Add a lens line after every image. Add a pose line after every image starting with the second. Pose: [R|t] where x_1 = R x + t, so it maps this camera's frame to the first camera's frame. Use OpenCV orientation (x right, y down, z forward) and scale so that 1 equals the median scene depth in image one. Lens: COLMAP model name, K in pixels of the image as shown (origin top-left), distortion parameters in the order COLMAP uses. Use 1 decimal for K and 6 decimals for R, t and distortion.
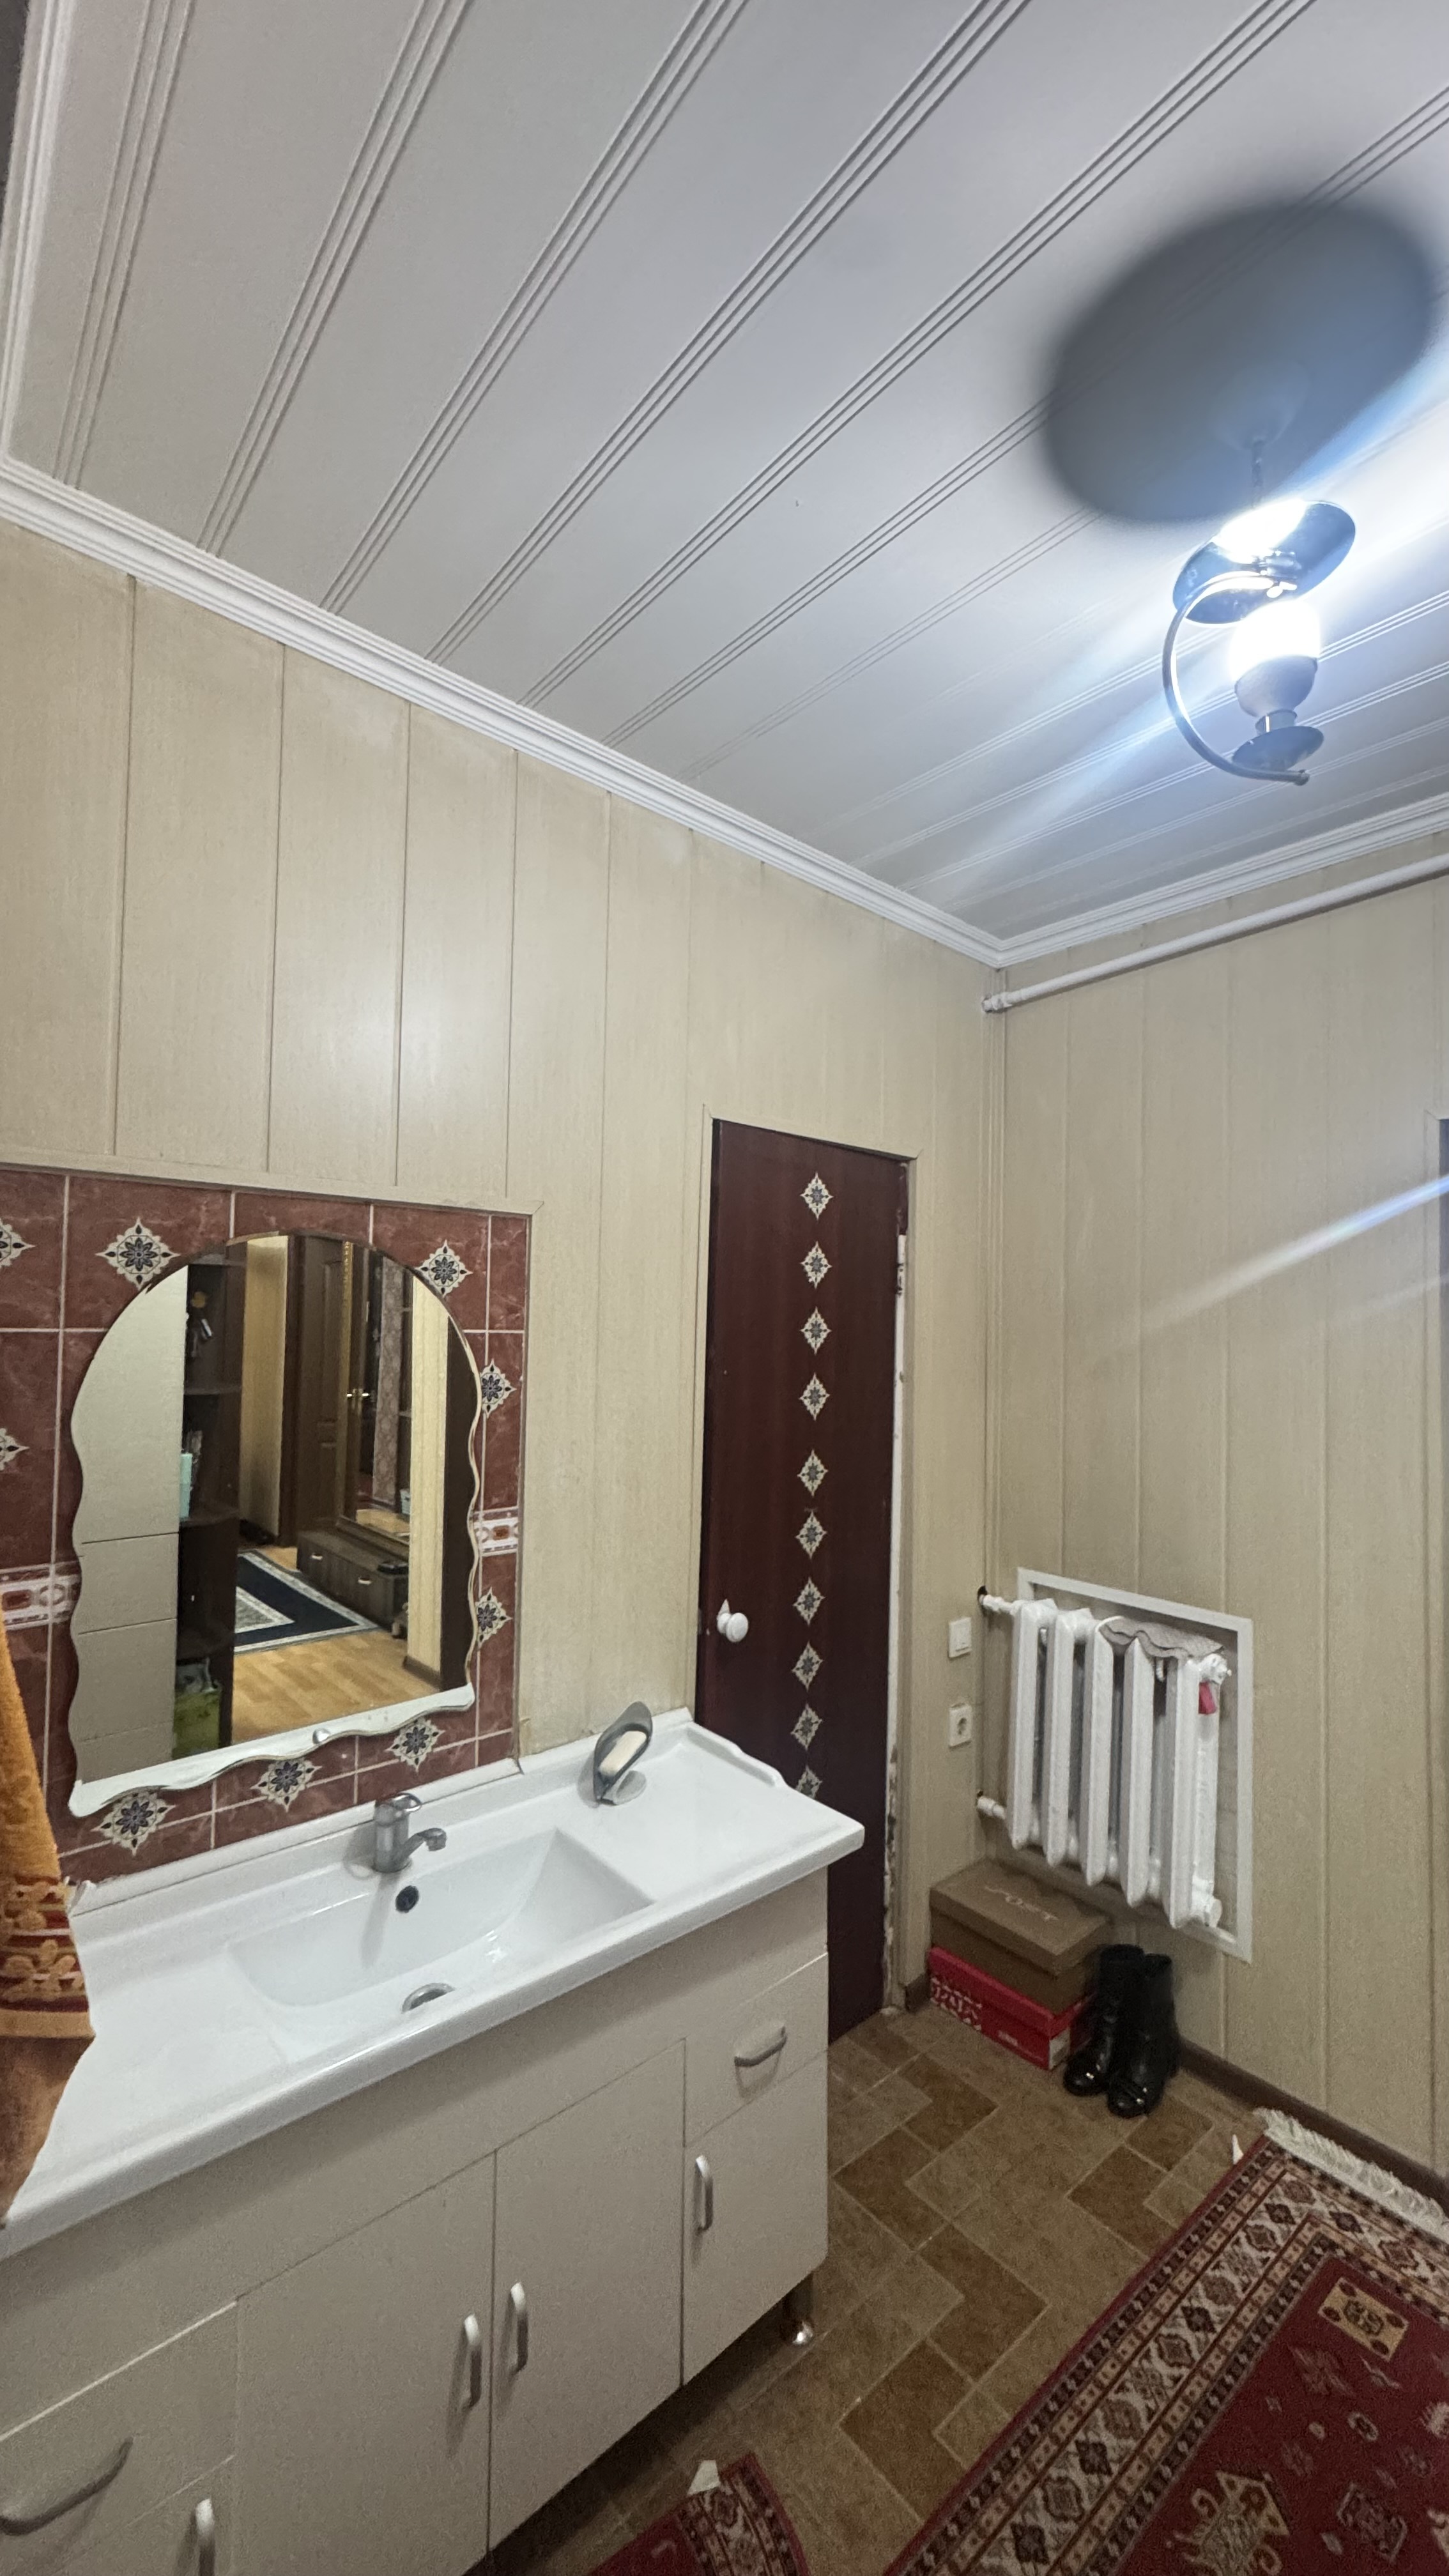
lens RADIAL K [[1027.5, 0, 724.5], [0, 1027.5, 1288.0], [0, 0, 1]] dist [-0.000934, 0.000316]
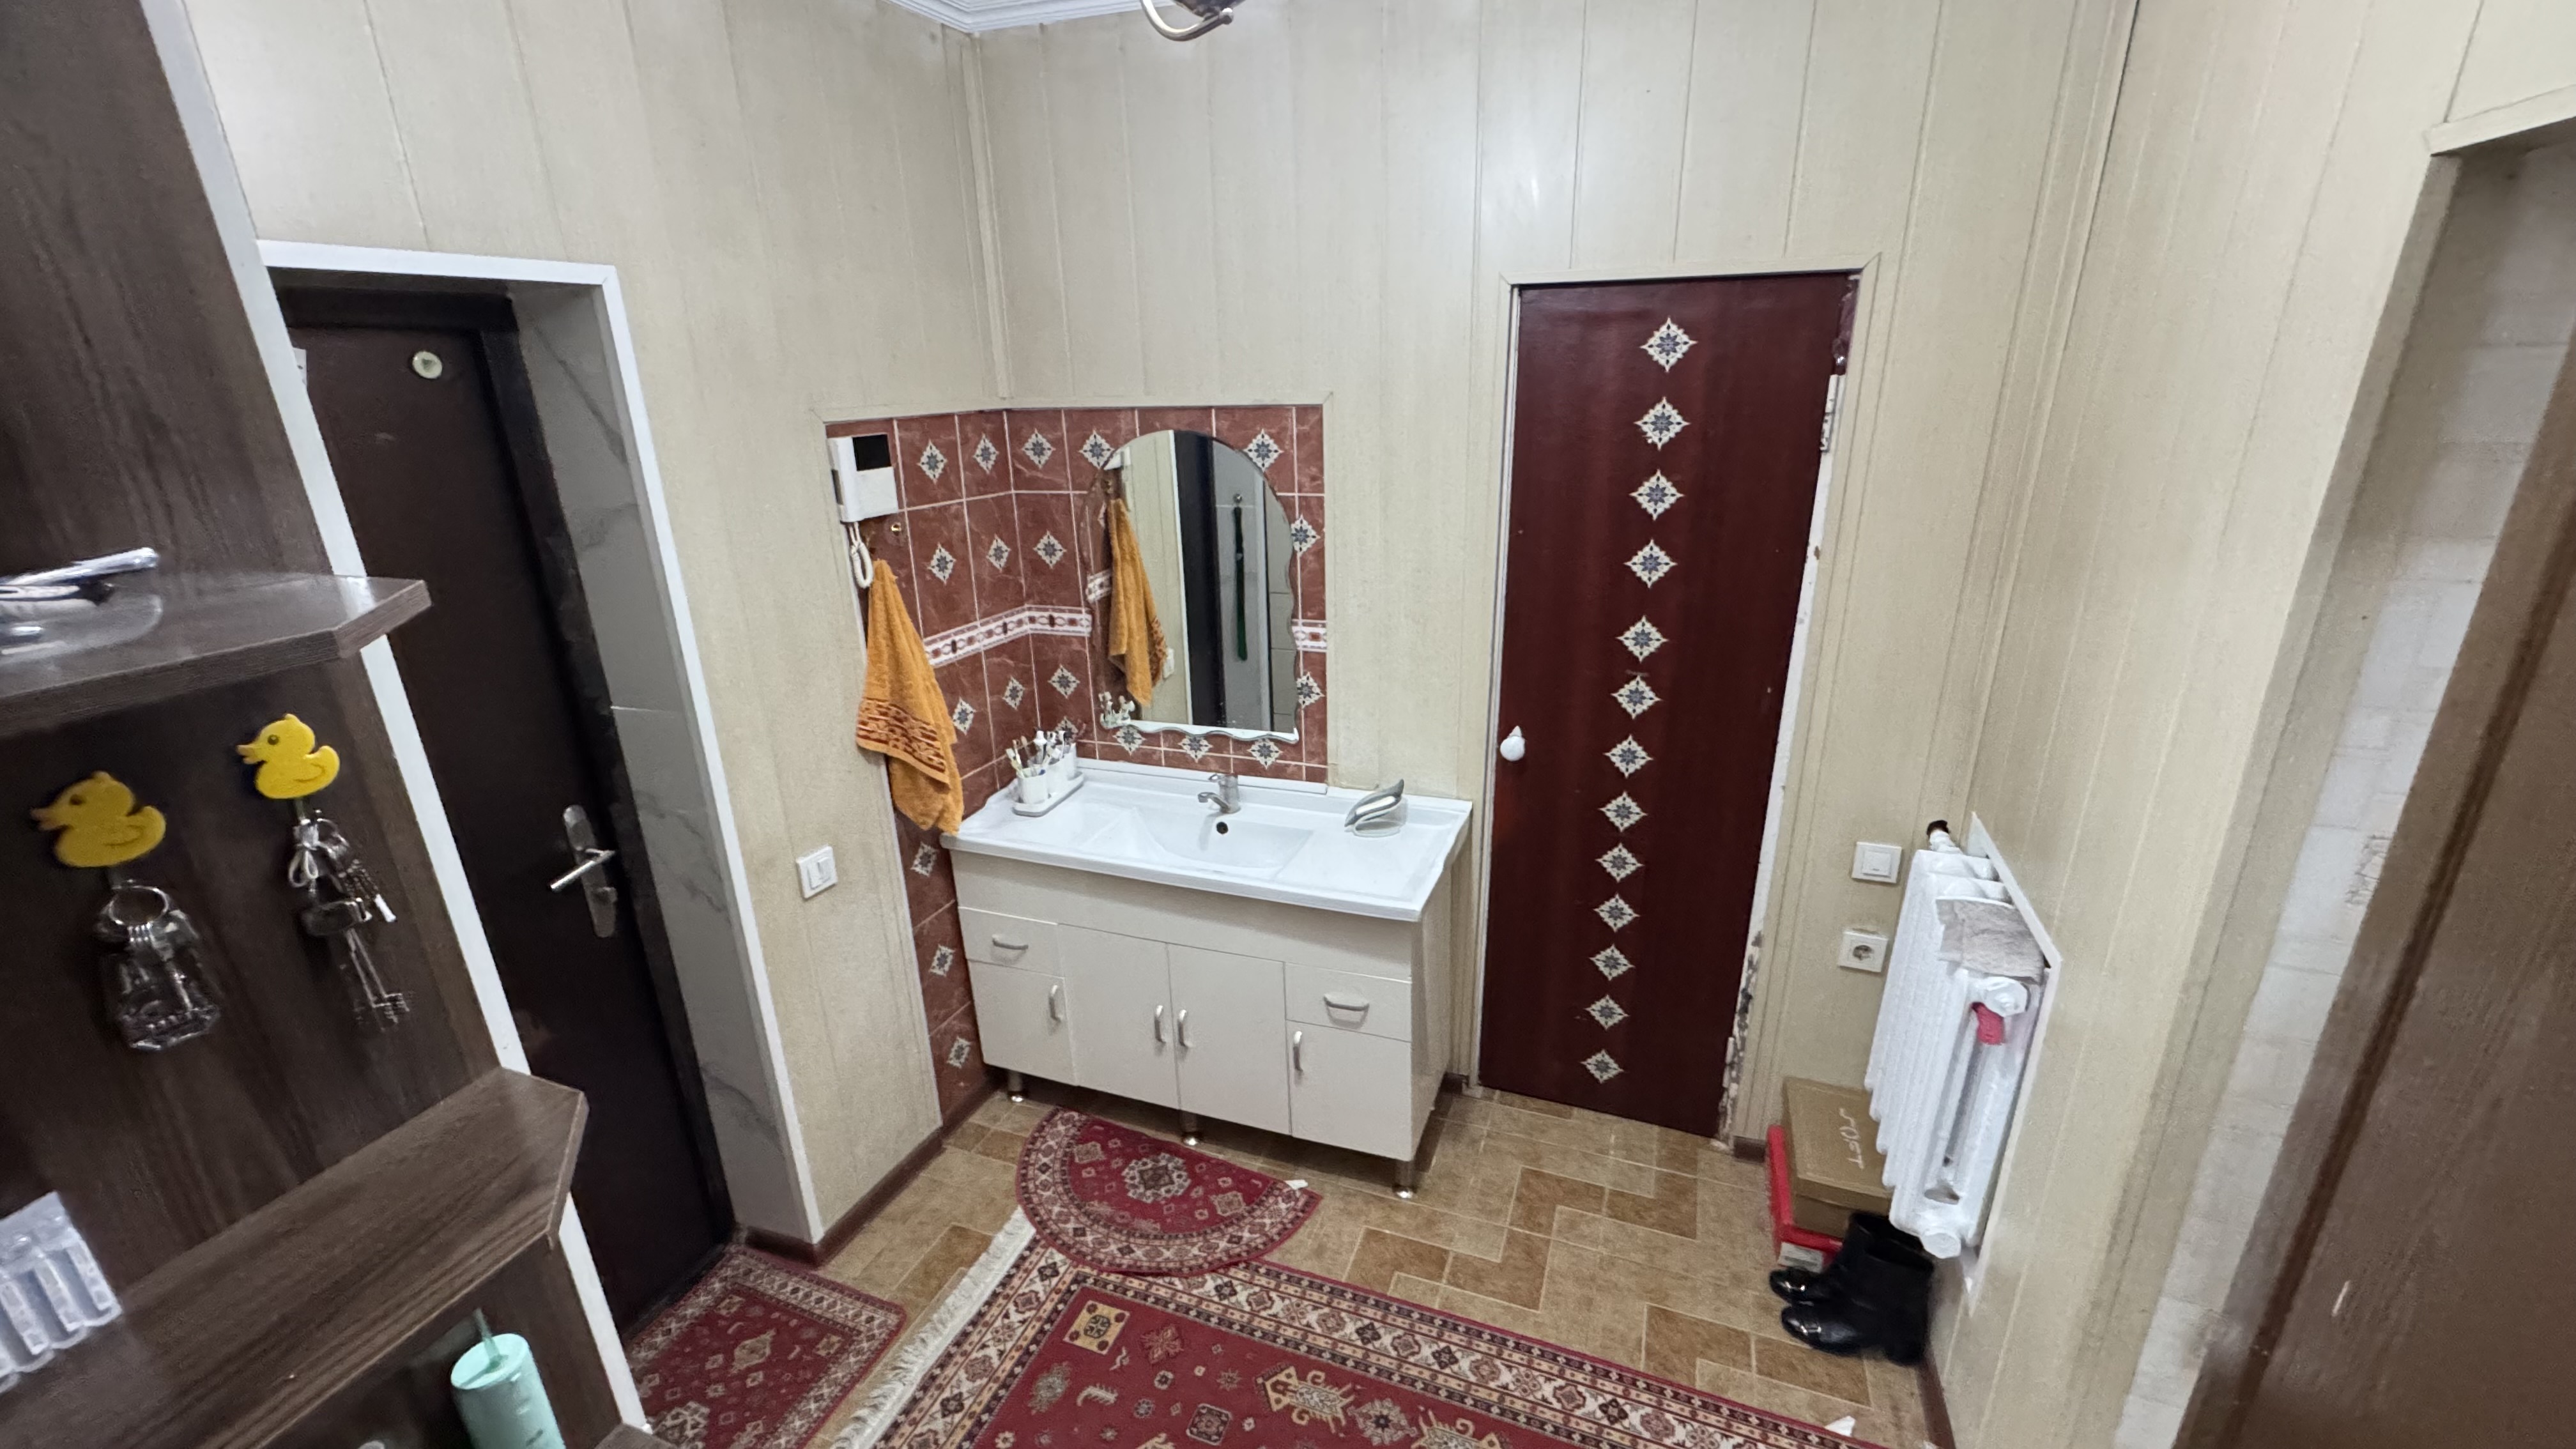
lens RADIAL K [[1027.5, 0, 1288.0], [0, 1027.5, 724.5], [0, 0, 1]] dist [-0.000934, 0.000316]
pose [[0.471983, 0.251646, -0.844930, 0.811843], [0.063108, 0.946294, 0.317088, -0.083517], [0.879346, -0.202982, 0.430754, 0.258148]]
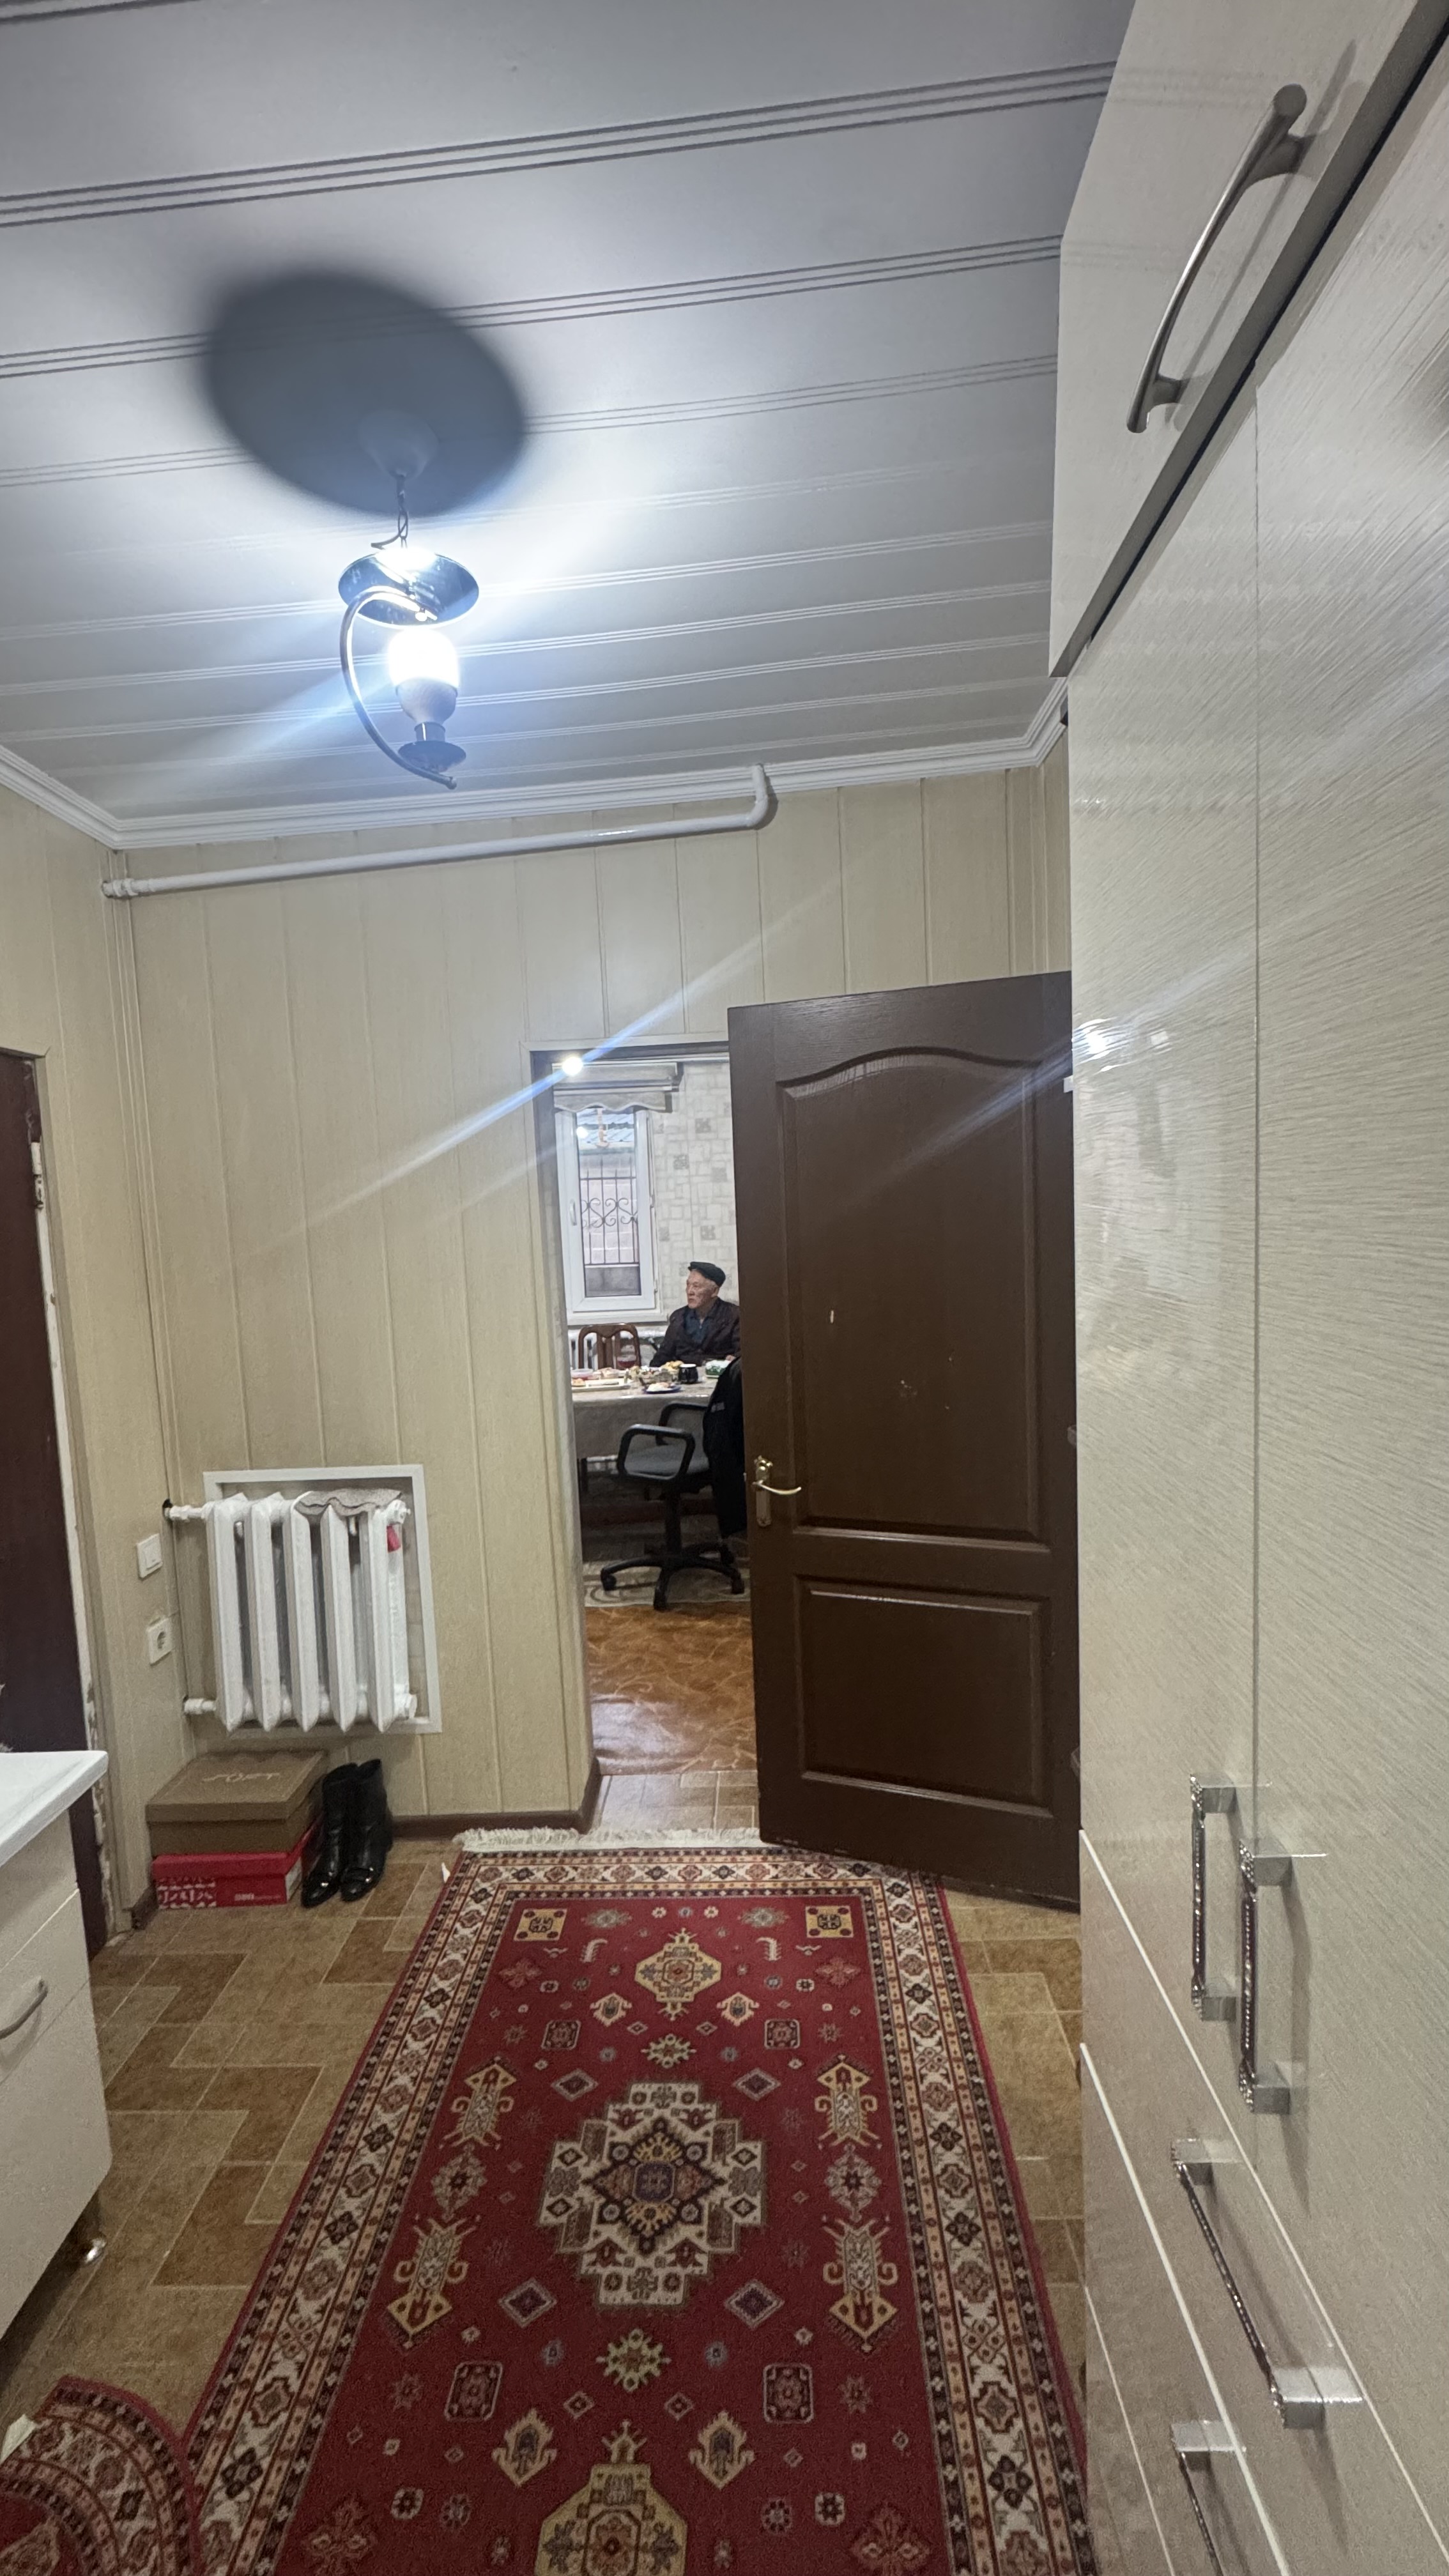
lens RADIAL K [[1027.5, 0, 724.5], [0, 1027.5, 1288.0], [0, 0, 1]] dist [-0.000934, 0.000316]
pose [[0.678867, -0.111911, 0.725683, -0.096772], [0.035255, 0.992145, 0.120023, -0.013948], [-0.733414, -0.055896, 0.677480, -0.064204]]
